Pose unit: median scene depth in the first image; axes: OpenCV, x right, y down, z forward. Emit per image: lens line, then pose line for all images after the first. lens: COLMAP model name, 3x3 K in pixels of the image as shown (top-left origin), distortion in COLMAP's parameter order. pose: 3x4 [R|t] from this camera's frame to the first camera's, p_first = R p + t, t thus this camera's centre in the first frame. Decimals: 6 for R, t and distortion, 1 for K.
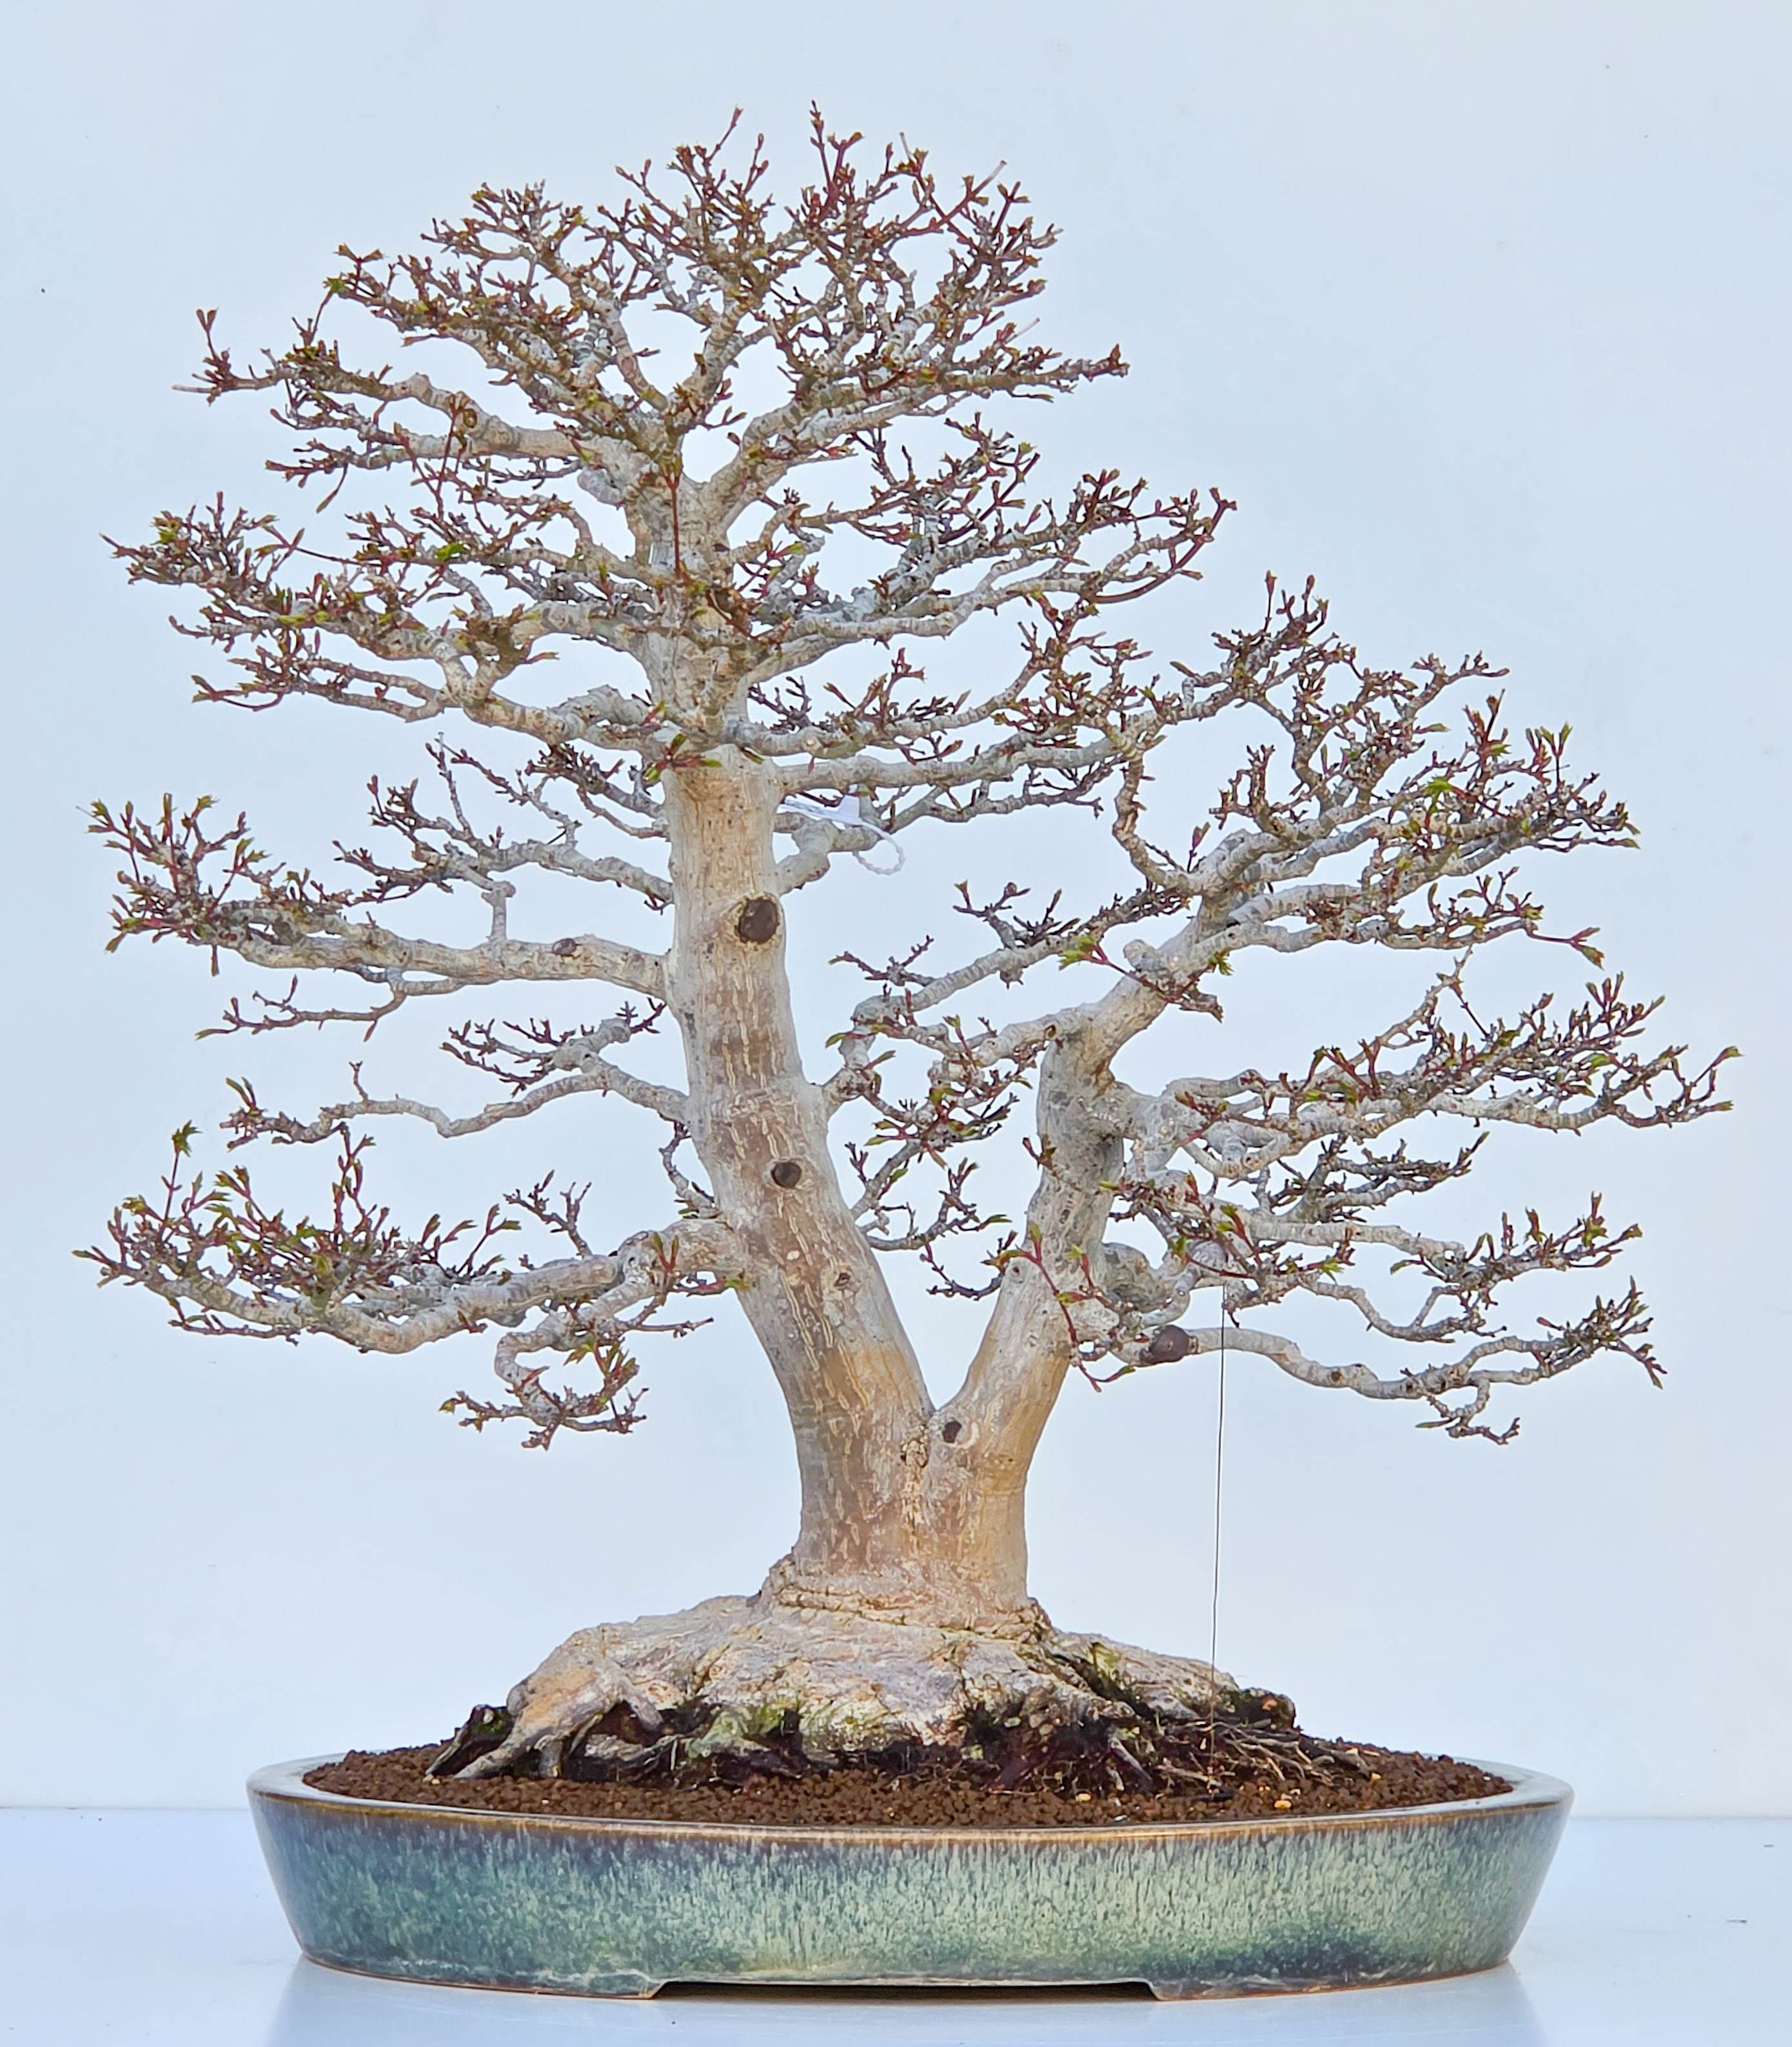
lens RADIAL K [[7597.5, 0, 895.6], [0, 7597.5, 840.0], [0, 0, 1]] dist [-1.228303, 23.363520]
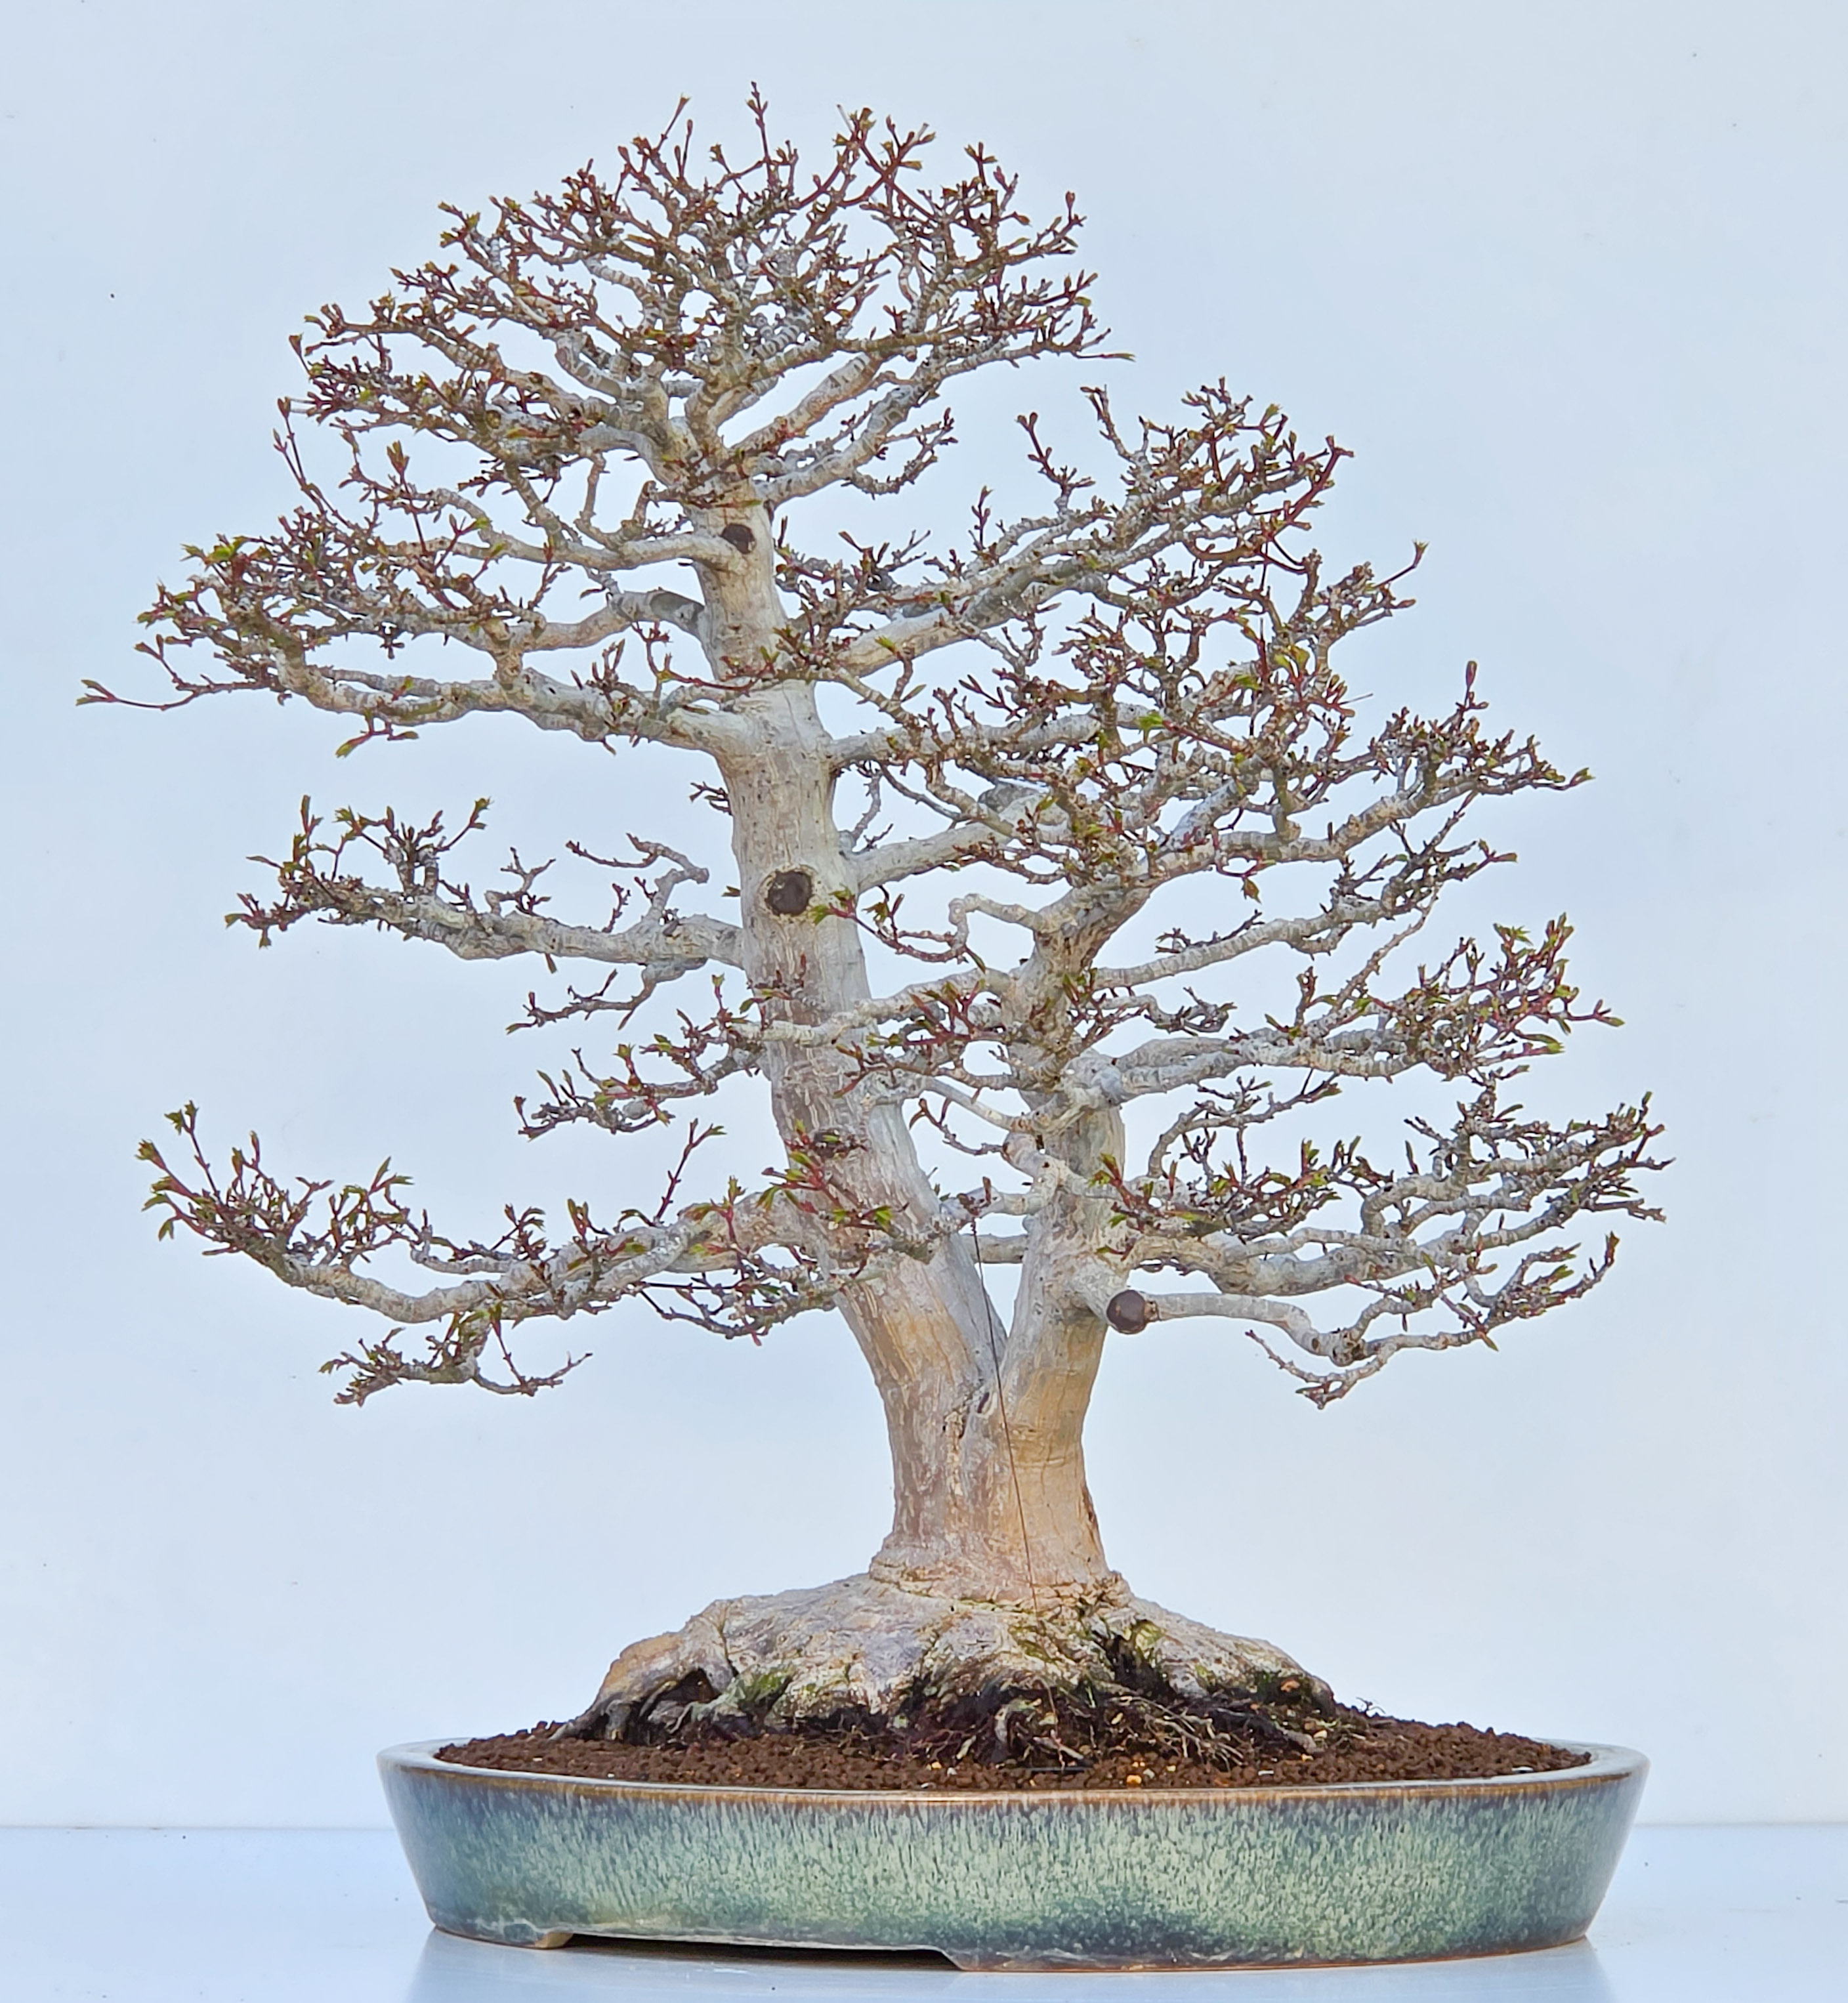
lens RADIAL K [[7743.7, 0, 924.0], [0, 7743.7, 1001.5], [0, 0, 1]] dist [-1.348285, 29.576164]
pose [[0.830934, -0.032168, -0.555440, 0.579074], [0.032009, 0.999438, -0.009997, 0.036602], [0.555449, -0.009472, 0.831497, 0.157467]]
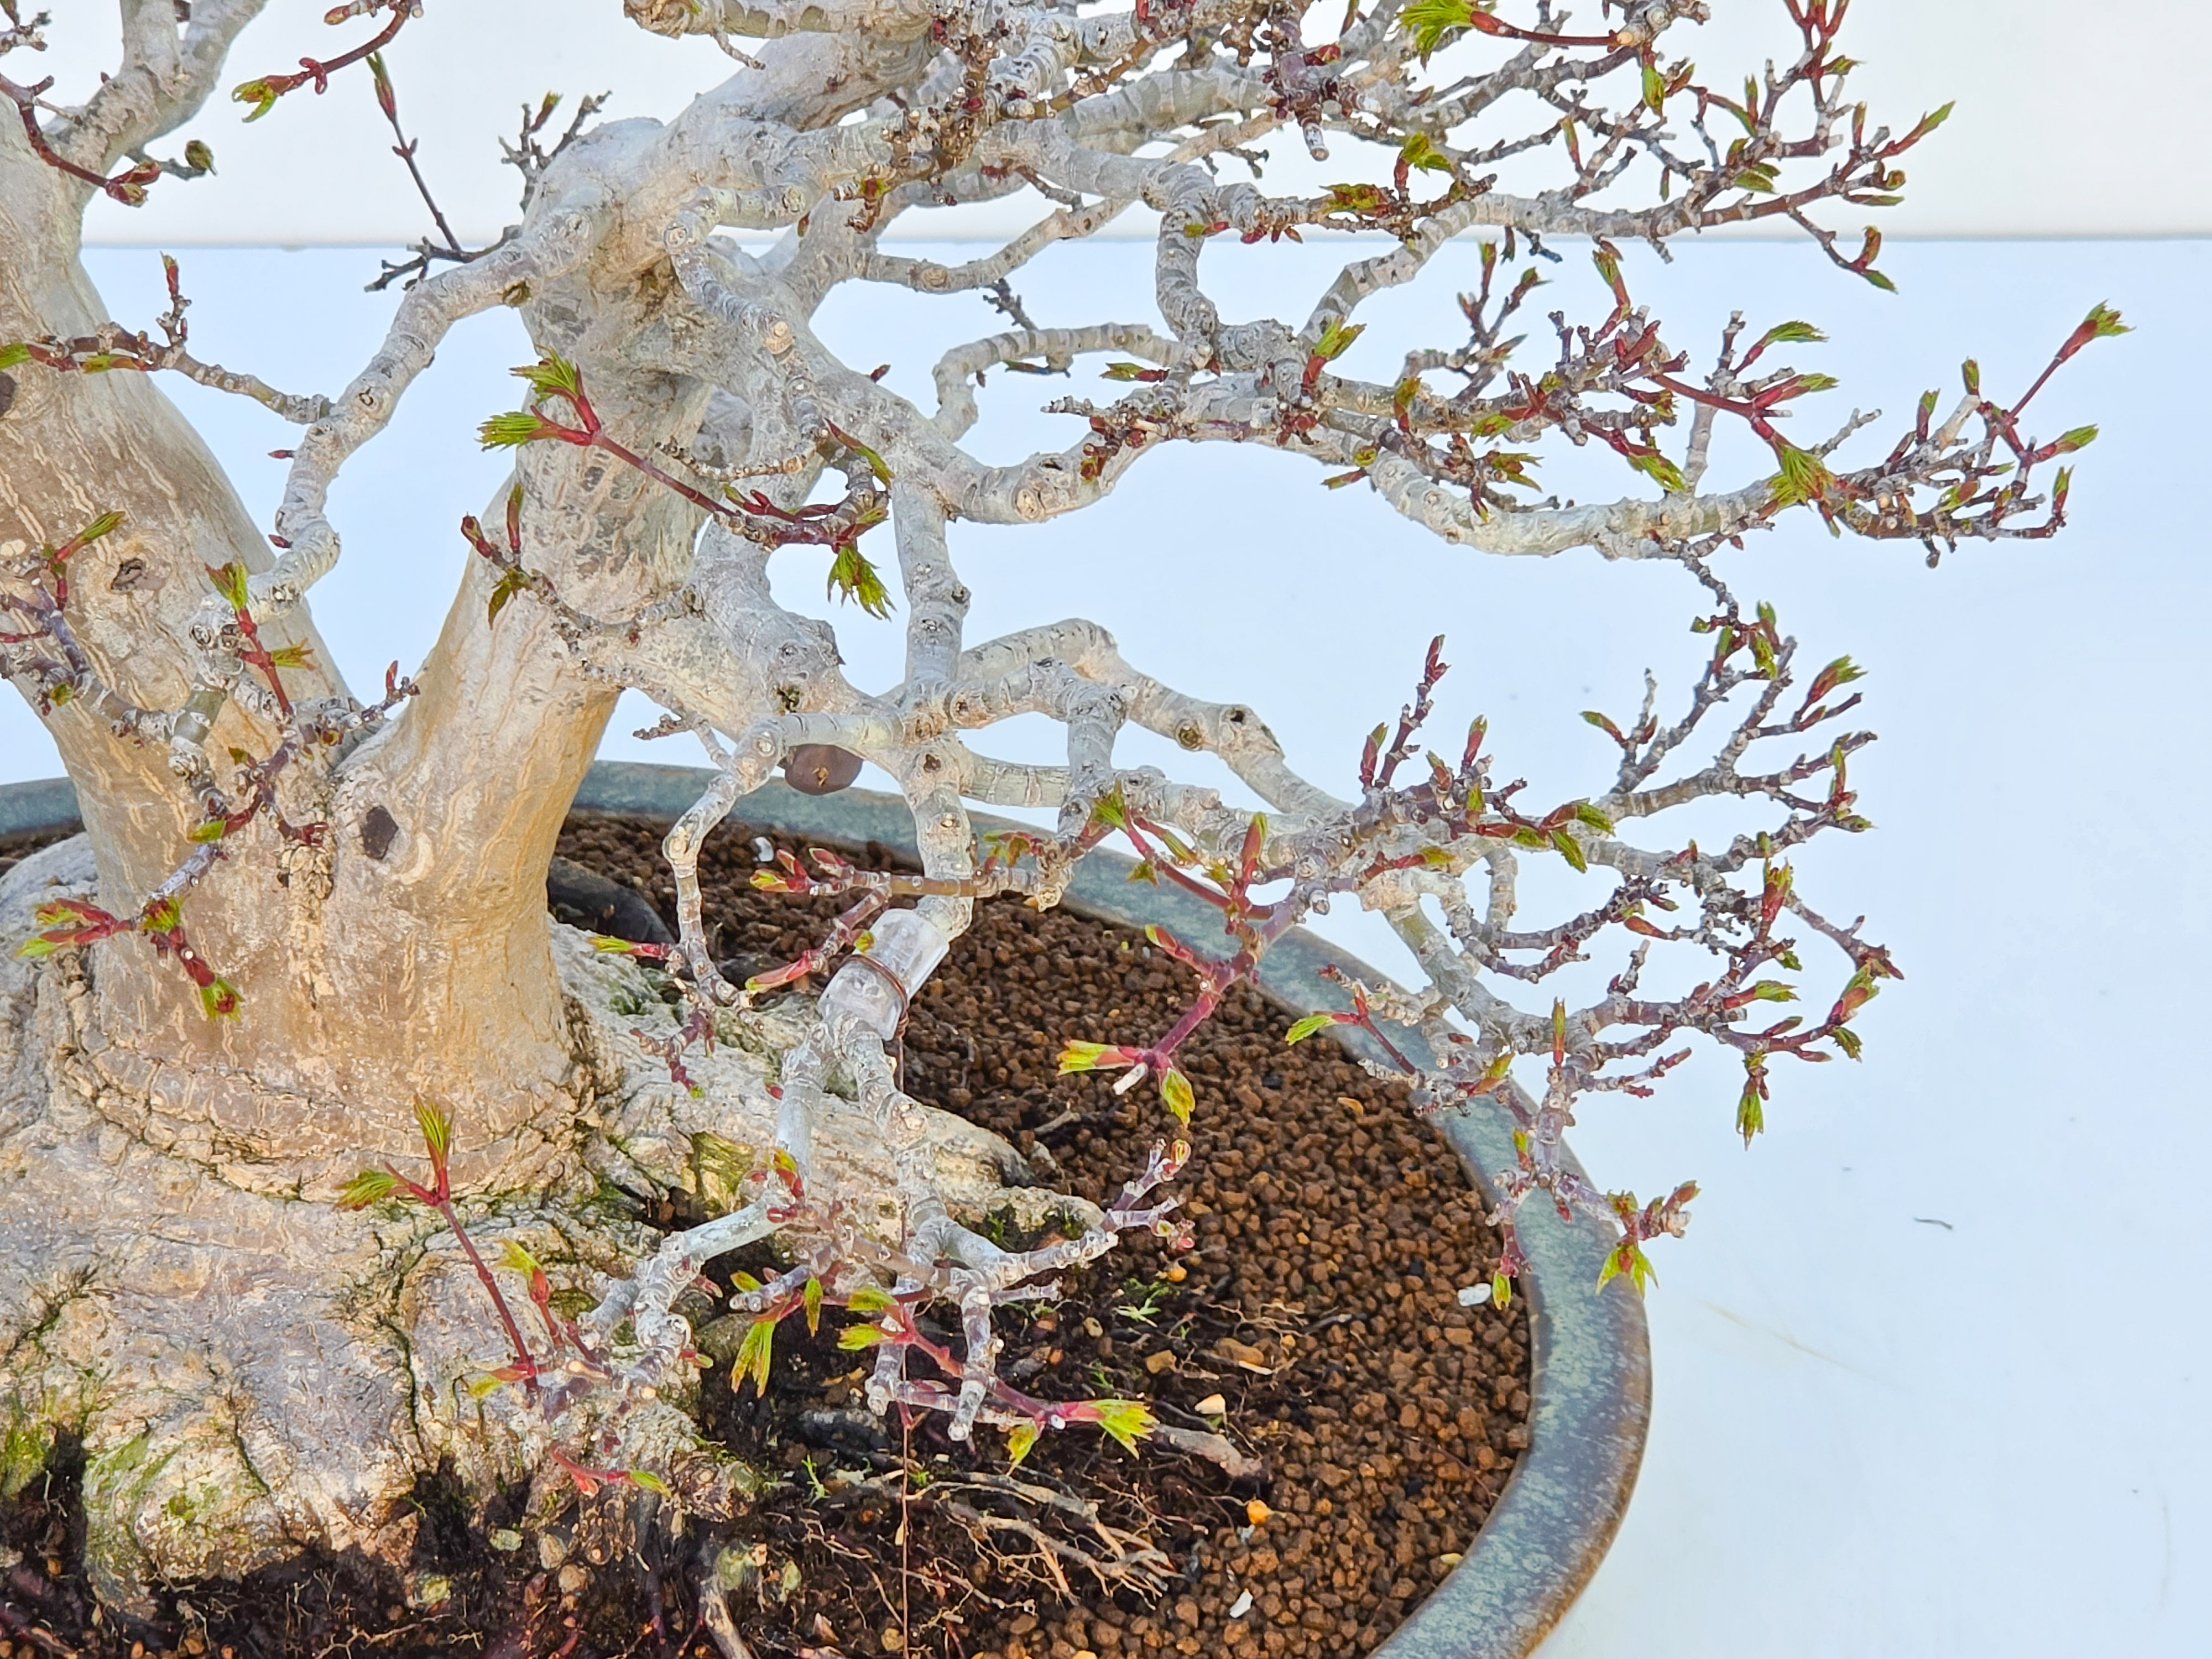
lens RADIAL K [[6565.7, 0, 1106.5], [0, 6565.7, 921.1], [0, 0, 1]] dist [-0.980516, 16.524691]
pose [[0.999858, -0.003659, 0.016464, 0.047712], [-0.006664, 0.811066, 0.584917, -0.161592], [-0.015494, -0.584944, 0.810926, 0.679175]]
